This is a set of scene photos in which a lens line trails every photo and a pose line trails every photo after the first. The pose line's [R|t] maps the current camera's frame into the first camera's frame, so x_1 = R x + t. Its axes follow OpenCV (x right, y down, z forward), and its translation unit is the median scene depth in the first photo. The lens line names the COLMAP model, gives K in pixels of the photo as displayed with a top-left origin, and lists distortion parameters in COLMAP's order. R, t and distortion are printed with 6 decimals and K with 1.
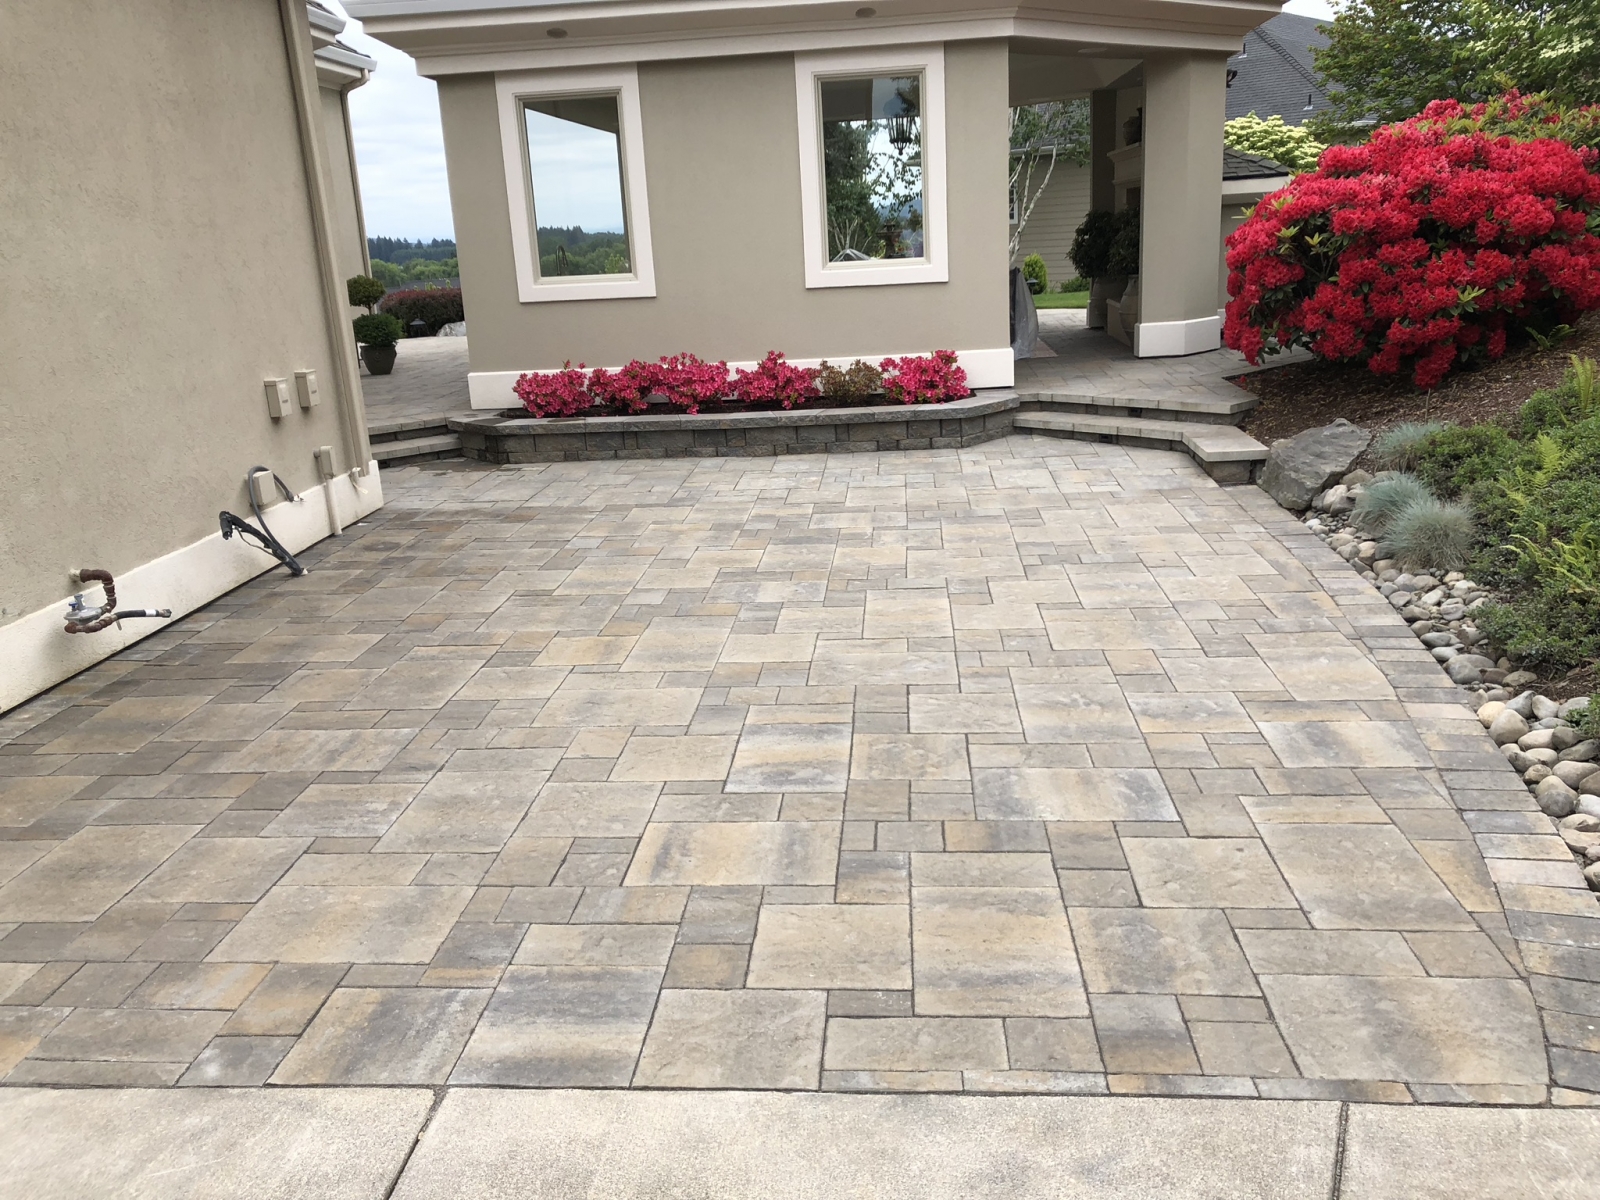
lens RADIAL K [[1303.8, 0, 799.6], [0, 1303.8, 600.2], [0, 0, 1]] dist [0.006504, -0.004907]
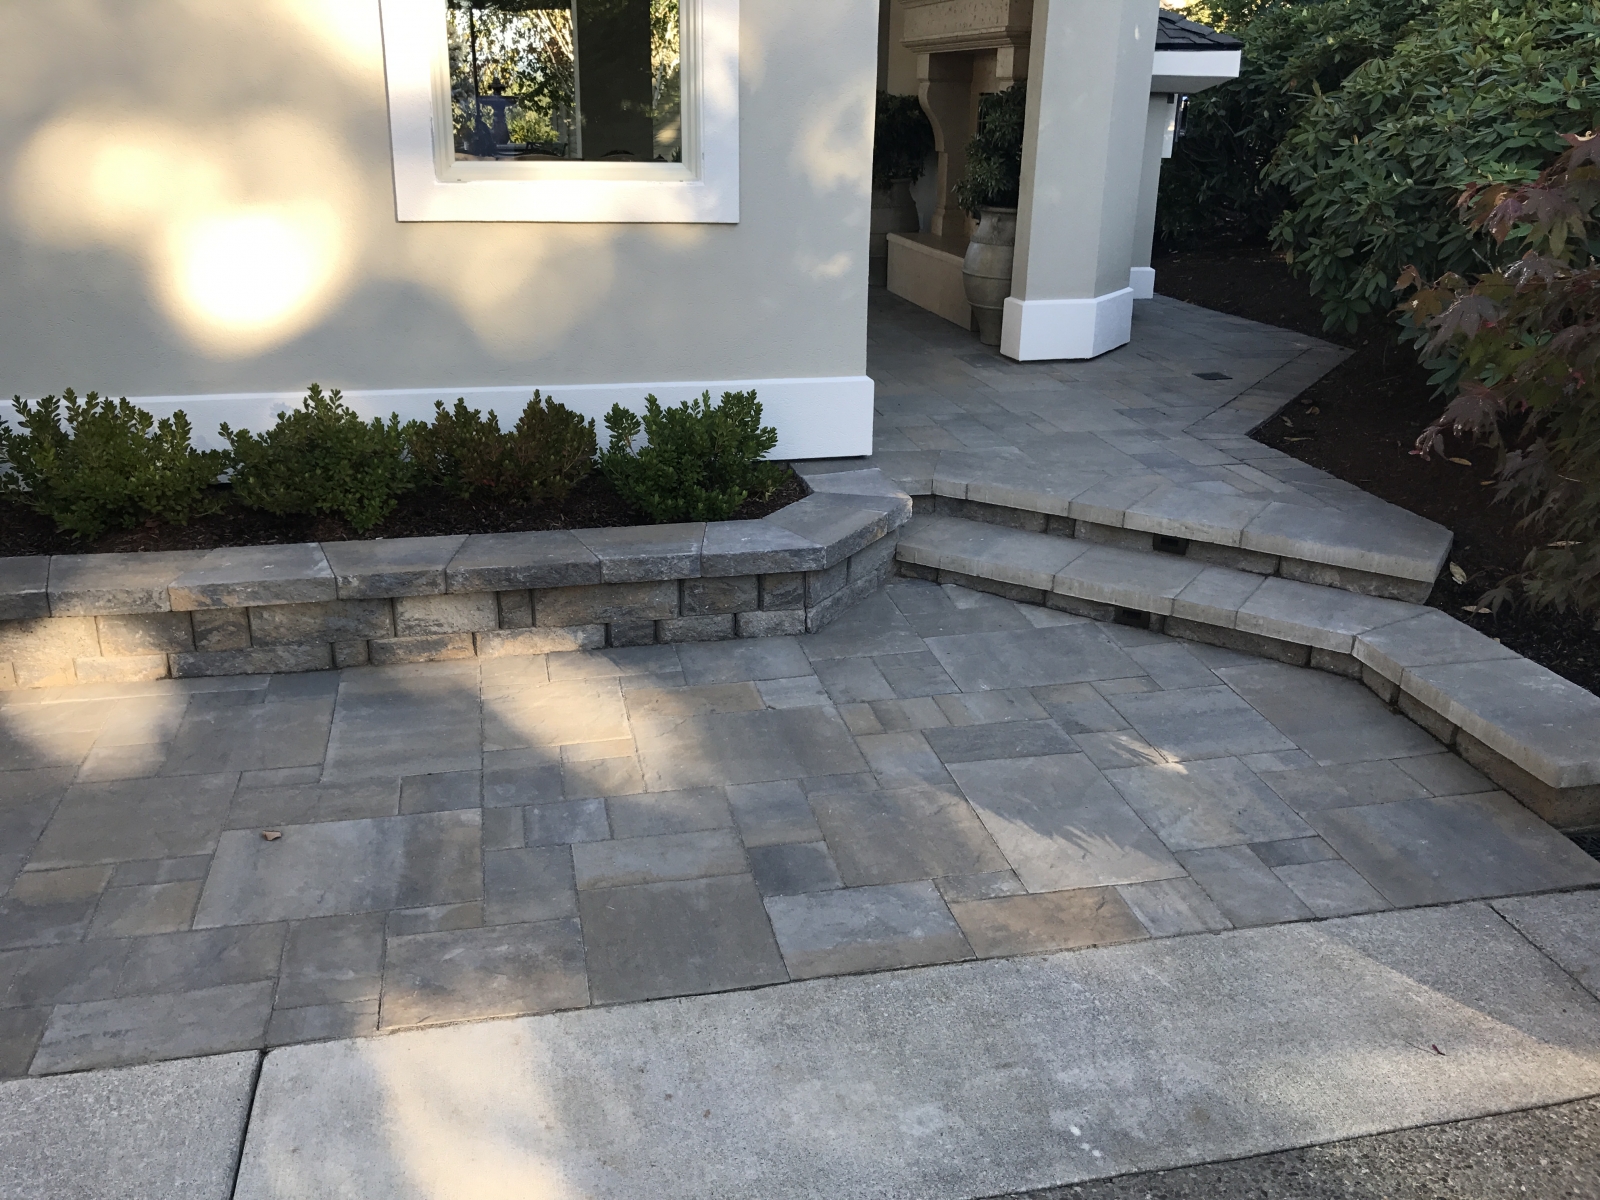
lens RADIAL K [[1332.3, 0, 797.3], [0, 1332.3, 595.8], [0, 0, 1]] dist [0.039087, -0.034686]
pose [[0.957671, -0.035914, 0.285616, -0.001748], [0.015338, 0.997144, 0.073954, -0.152944], [-0.287456, -0.066442, 0.955486, 0.557366]]
